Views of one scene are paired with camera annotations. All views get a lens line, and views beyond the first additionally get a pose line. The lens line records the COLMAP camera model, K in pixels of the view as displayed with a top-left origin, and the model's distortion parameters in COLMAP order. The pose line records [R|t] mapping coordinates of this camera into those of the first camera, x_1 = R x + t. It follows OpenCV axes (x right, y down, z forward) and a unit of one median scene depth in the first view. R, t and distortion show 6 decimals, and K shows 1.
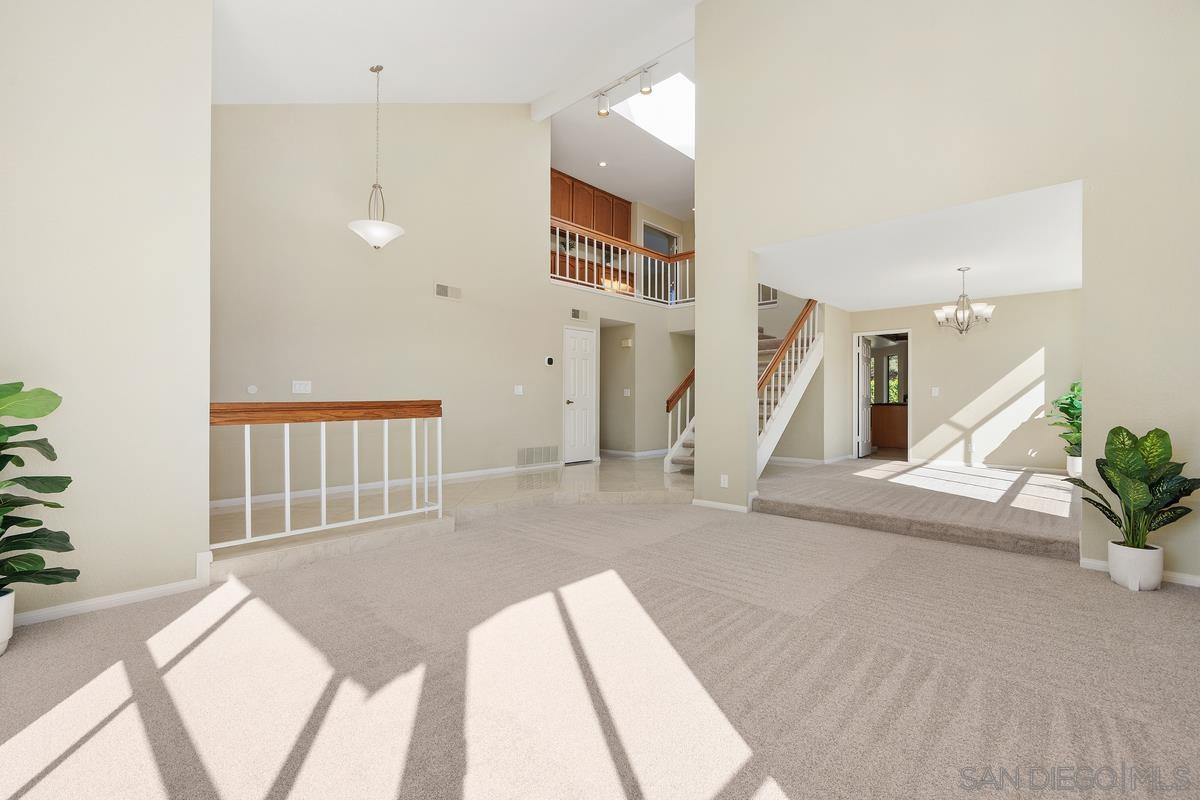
lens RADIAL K [[518.9, 0, 594.5], [0, 518.9, 400.2], [0, 0, 1]] dist [0.000915, -0.000664]
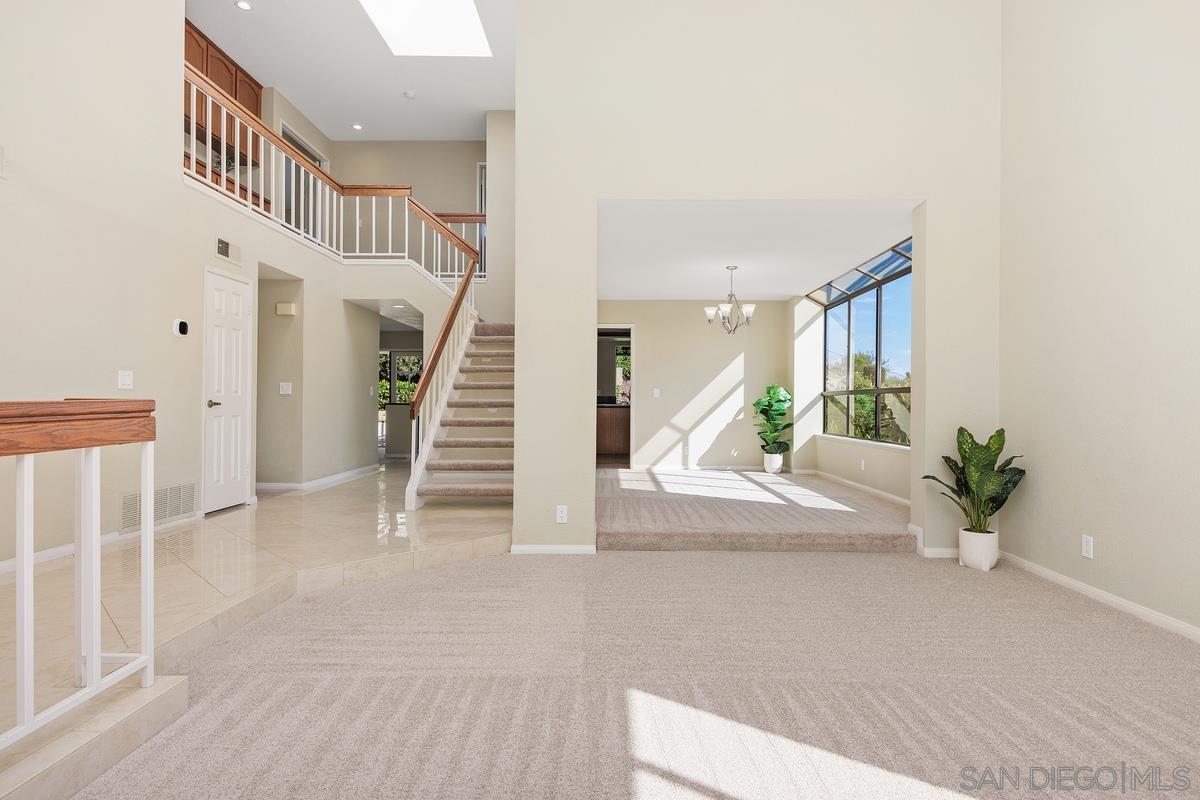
lens RADIAL K [[638.2, 0, 608.3], [0, 638.2, 395.9], [0, 0, 1]] dist [0.011557, -0.003616]
pose [[0.737662, 0.008979, 0.675110, -0.211264], [-0.004158, 0.999953, -0.008756, -0.000449], [-0.675157, 0.003651, 0.737665, 0.211254]]
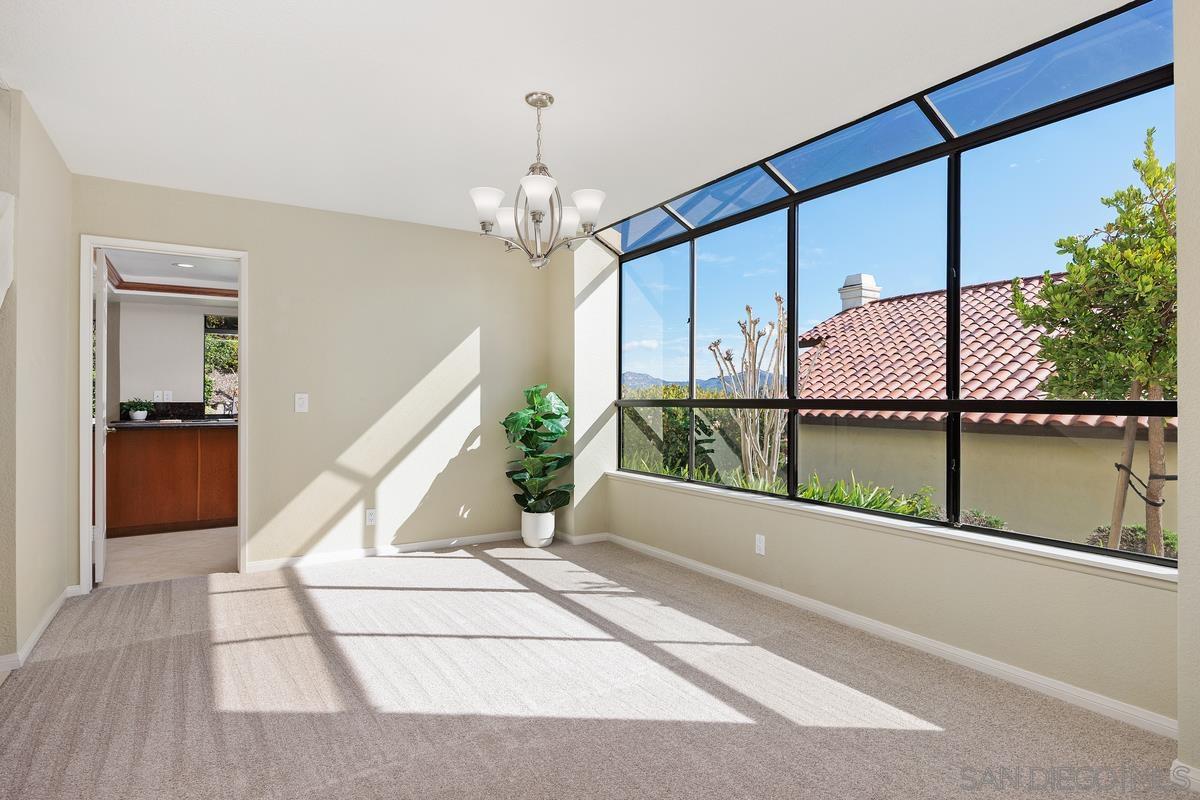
lens RADIAL K [[638.2, 0, 602.9], [0, 638.2, 395.5], [0, 0, 1]] dist [0.011557, -0.003616]
pose [[0.266336, 0.012653, 0.963797, 0.201824], [-0.001020, 0.999917, -0.012846, -0.016088], [-0.963880, 0.002438, 0.266327, 0.643595]]
